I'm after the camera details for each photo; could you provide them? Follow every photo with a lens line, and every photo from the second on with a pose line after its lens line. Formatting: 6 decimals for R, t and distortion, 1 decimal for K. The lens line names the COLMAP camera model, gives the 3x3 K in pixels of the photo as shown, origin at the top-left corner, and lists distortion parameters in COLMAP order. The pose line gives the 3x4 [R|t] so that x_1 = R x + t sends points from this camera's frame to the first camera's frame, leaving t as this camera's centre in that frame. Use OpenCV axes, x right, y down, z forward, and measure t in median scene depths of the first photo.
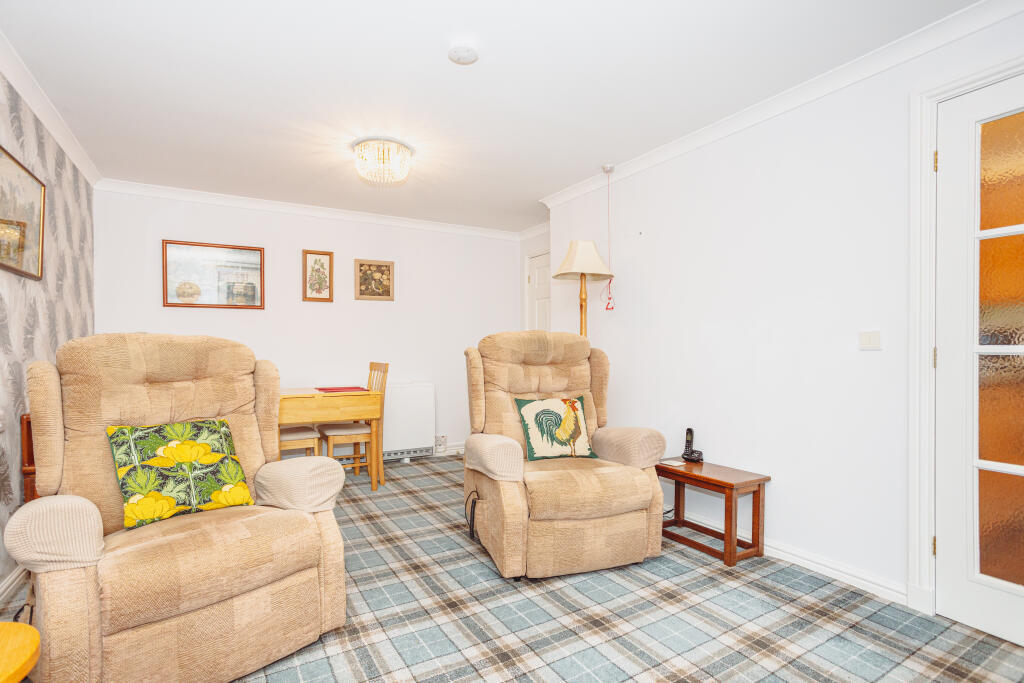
lens RADIAL K [[489.0, 0, 522.8], [0, 489.0, 344.2], [0, 0, 1]] dist [-0.044672, 0.030249]
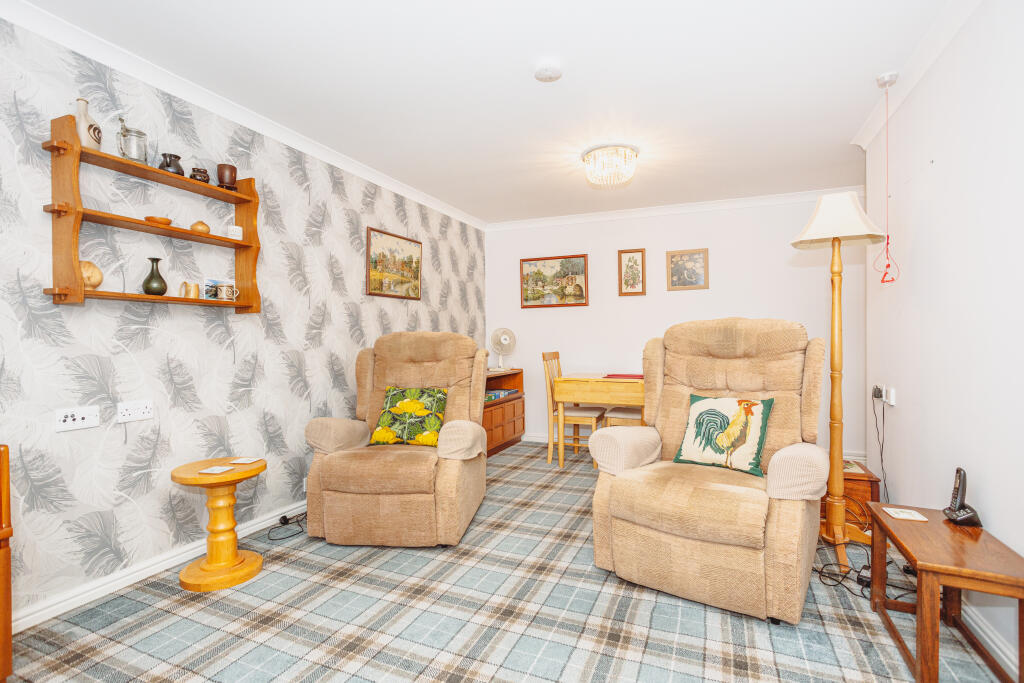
lens RADIAL K [[505.9, 0, 525.3], [0, 505.9, 340.8], [0, 0, 1]] dist [0.001025, 0.000563]
pose [[0.603802, -0.001813, -0.797132, 0.584065], [0.014968, 0.999847, 0.009064, -0.000848], [0.796994, -0.017404, 0.603737, 0.204437]]
